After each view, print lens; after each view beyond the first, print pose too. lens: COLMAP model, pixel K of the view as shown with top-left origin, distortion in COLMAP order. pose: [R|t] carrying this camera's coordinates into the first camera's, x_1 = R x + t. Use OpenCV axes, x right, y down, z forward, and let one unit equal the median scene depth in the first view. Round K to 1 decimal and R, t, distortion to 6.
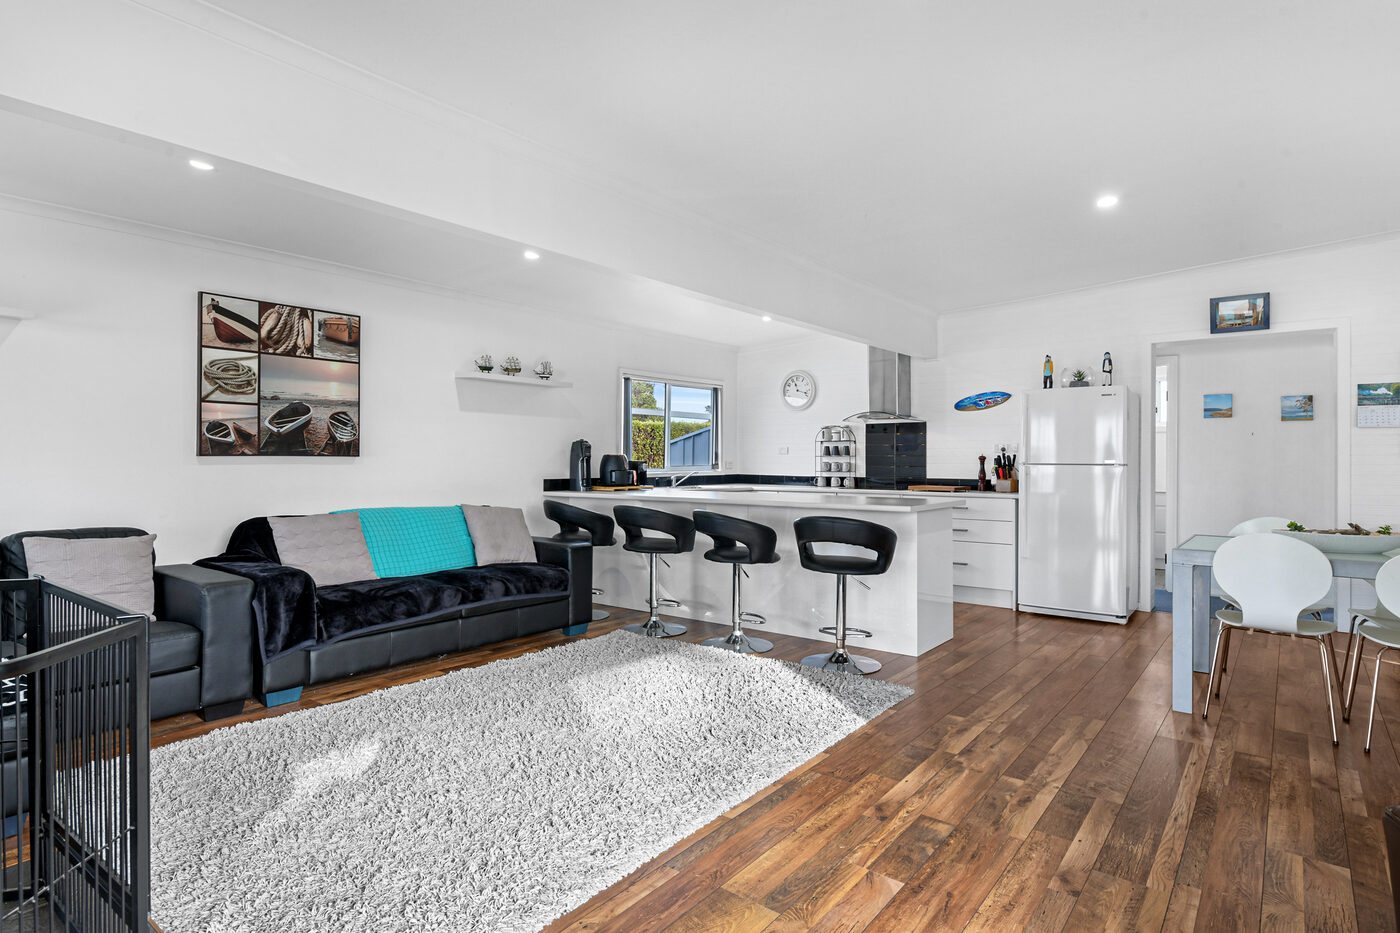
lens RADIAL K [[753.7, 0, 701.6], [0, 753.7, 457.6], [0, 0, 1]] dist [-0.002588, -0.000247]
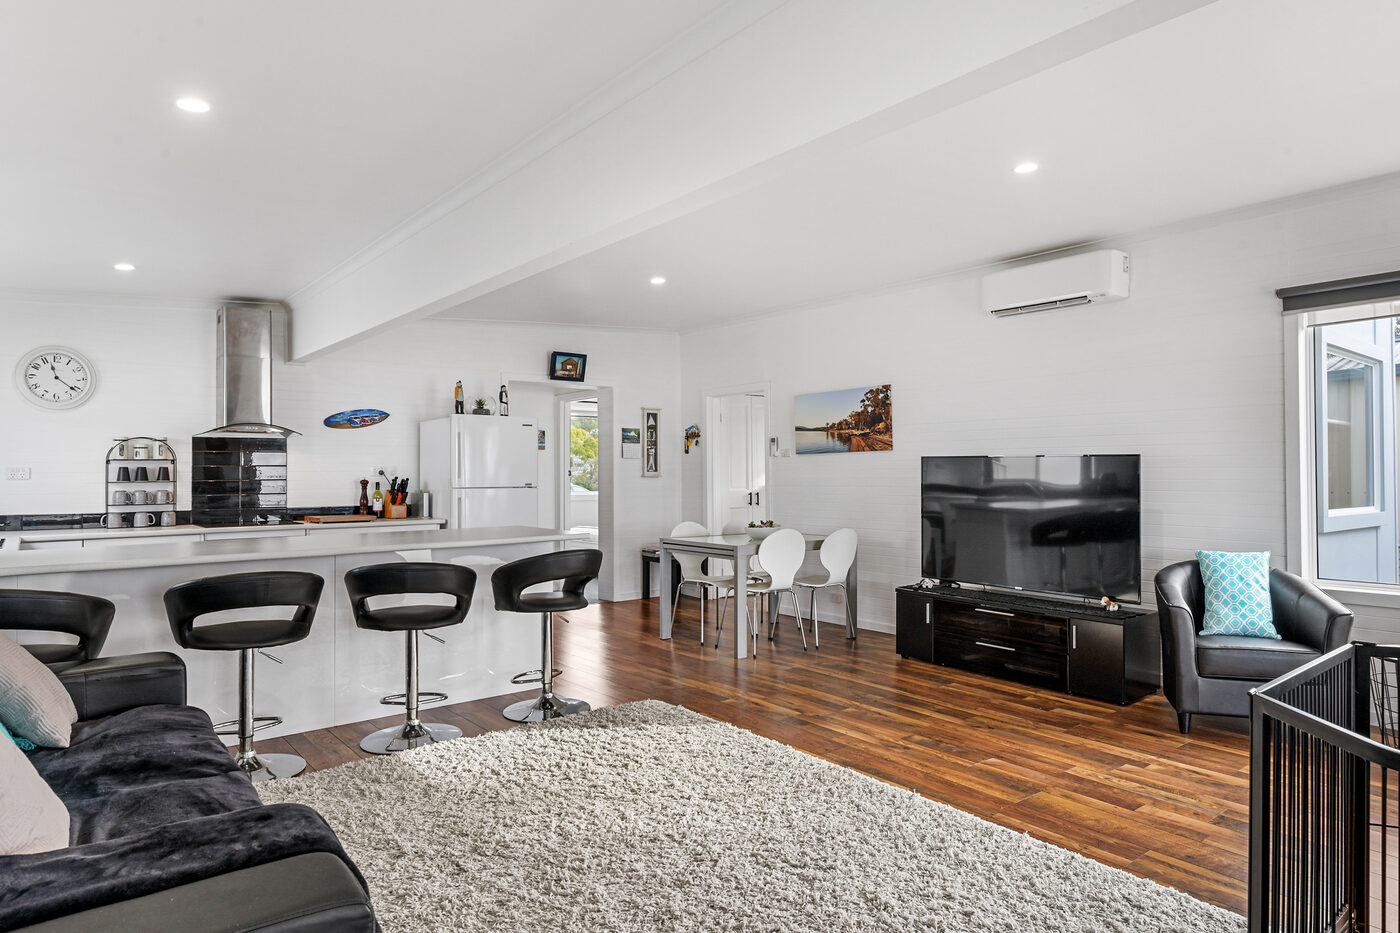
lens RADIAL K [[824.6, 0, 700.5], [0, 824.6, 471.7], [0, 0, 1]] dist [0.005742, 0.001155]
pose [[0.231384, -0.005782, 0.972845, -0.562568], [0.001213, 0.999983, 0.005655, -0.019091], [-0.972862, -0.000128, 0.231387, 0.426714]]
